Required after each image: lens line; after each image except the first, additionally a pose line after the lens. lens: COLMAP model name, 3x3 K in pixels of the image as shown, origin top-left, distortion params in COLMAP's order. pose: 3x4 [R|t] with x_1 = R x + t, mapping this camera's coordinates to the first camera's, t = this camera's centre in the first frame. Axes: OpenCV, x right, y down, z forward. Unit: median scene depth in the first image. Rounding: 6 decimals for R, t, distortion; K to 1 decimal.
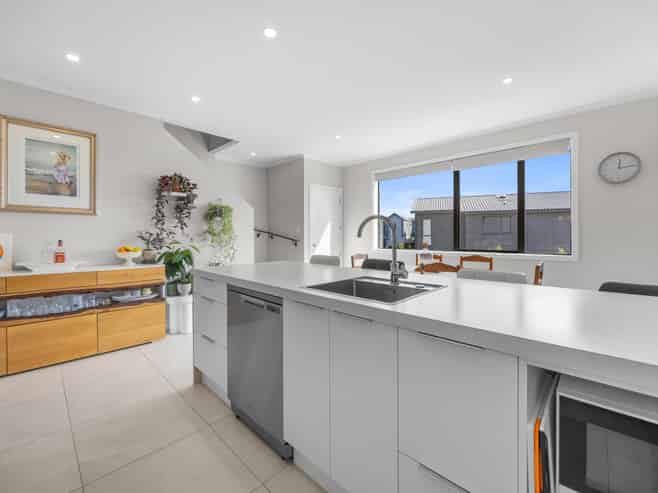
lens RADIAL K [[286.5, 0, 325.9], [0, 286.5, 242.7], [0, 0, 1]] dist [-0.001100, 0.000023]
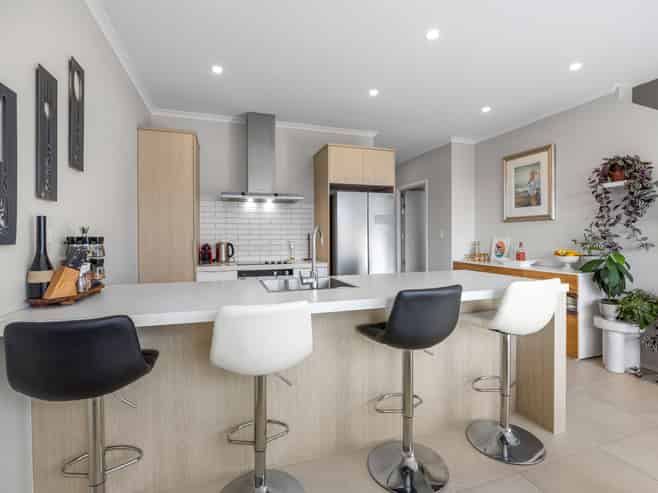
lens RADIAL K [[321.1, 0, 327.0], [0, 321.1, 241.5], [0, 0, 1]] dist [-0.026390, -0.000068]
pose [[-0.463463, 0.010226, -0.886057, 0.676239], [-0.017855, 0.999623, 0.020876, -0.026265], [0.885936, 0.025496, -0.463106, 0.852920]]
